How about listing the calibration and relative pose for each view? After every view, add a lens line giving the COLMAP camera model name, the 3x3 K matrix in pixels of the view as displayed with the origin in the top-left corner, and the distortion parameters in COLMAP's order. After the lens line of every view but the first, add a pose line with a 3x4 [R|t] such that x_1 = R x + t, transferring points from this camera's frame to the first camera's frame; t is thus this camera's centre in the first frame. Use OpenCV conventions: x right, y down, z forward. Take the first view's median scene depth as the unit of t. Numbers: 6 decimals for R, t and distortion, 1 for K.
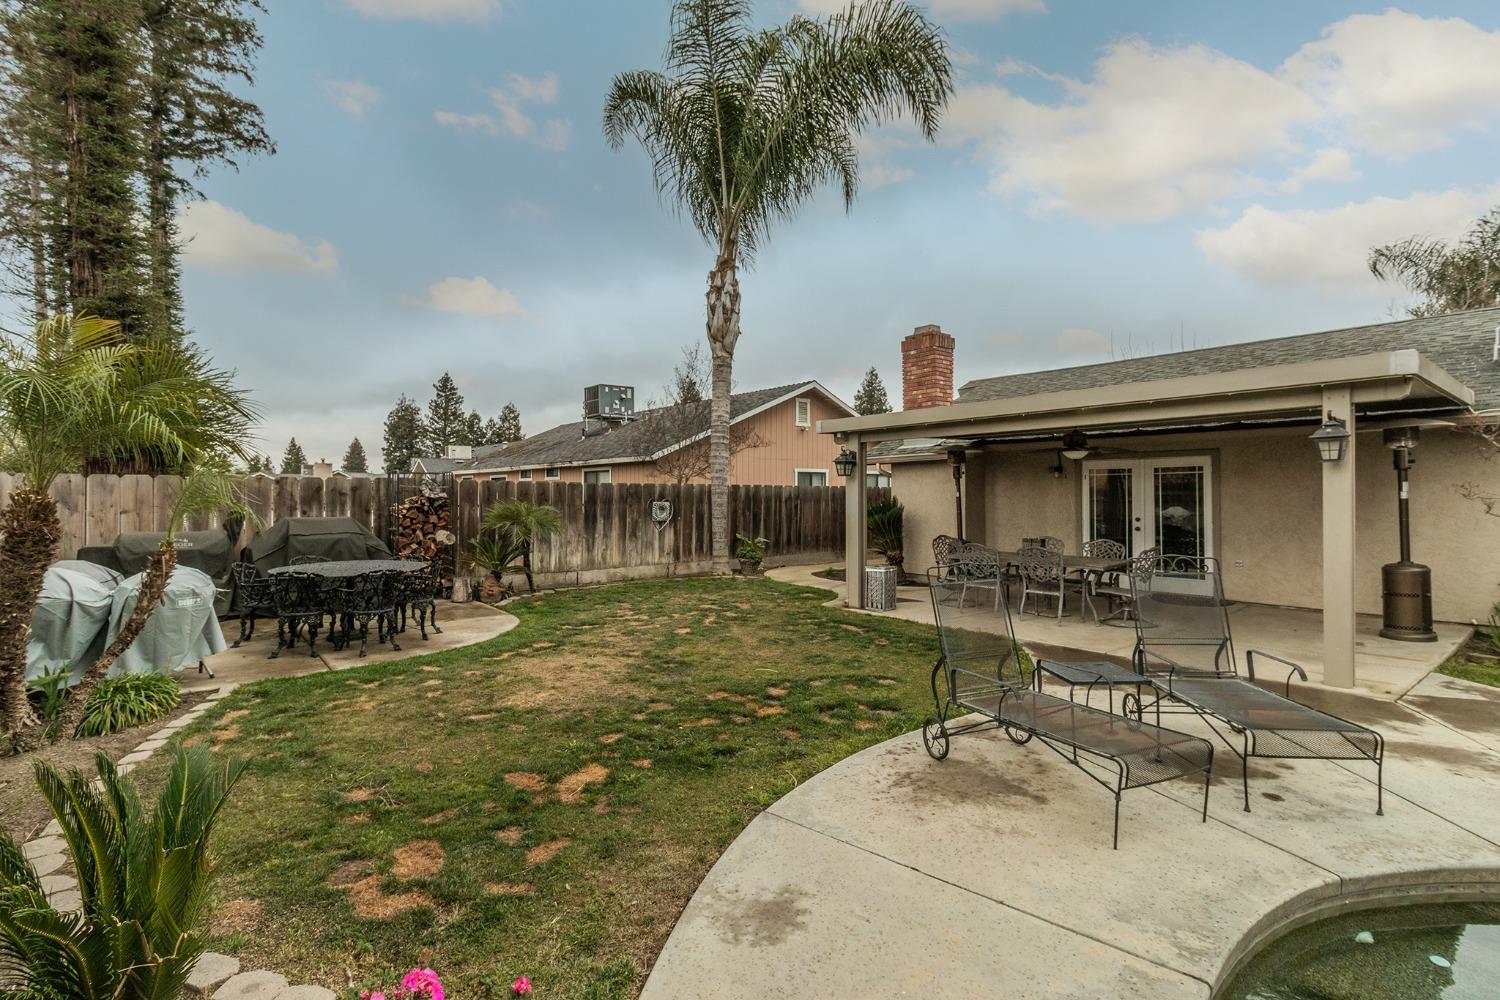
lens RADIAL K [[695.8, 0, 751.8], [0, 695.8, 498.1], [0, 0, 1]] dist [-0.000161, 0.001494]
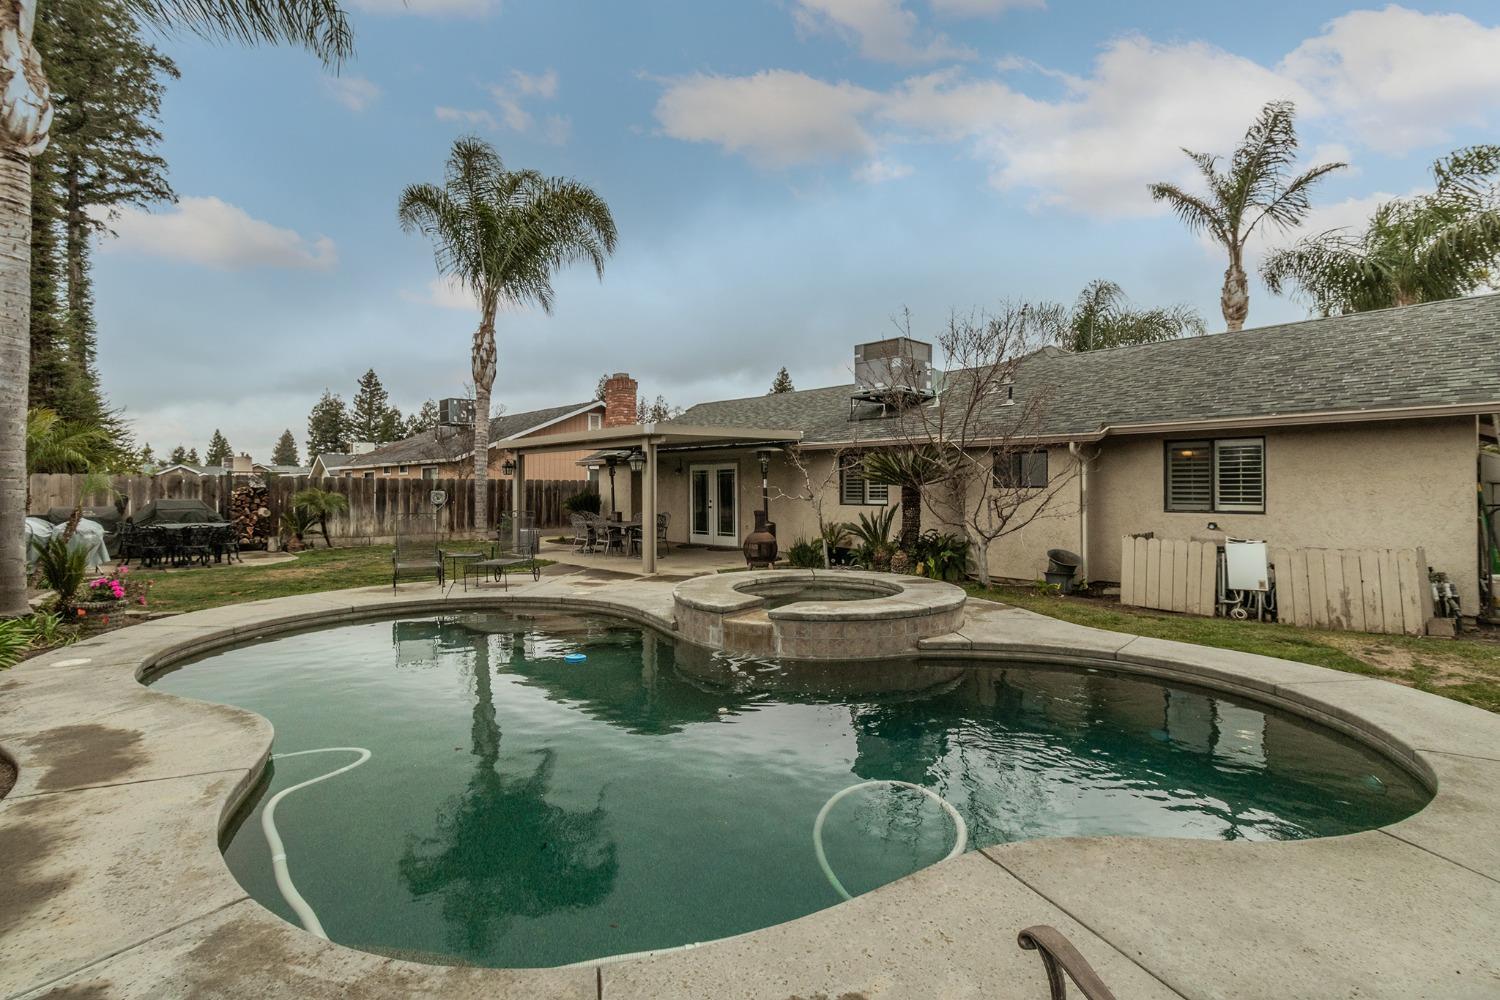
lens RADIAL K [[695.8, 0, 749.9], [0, 695.8, 491.9], [0, 0, 1]] dist [-0.000161, 0.001494]
pose [[0.997988, 0.000257, 0.063408, 0.430294], [-0.000368, 0.999998, 0.001745, 0.004617], [-0.063407, -0.001765, 0.997986, -0.503492]]
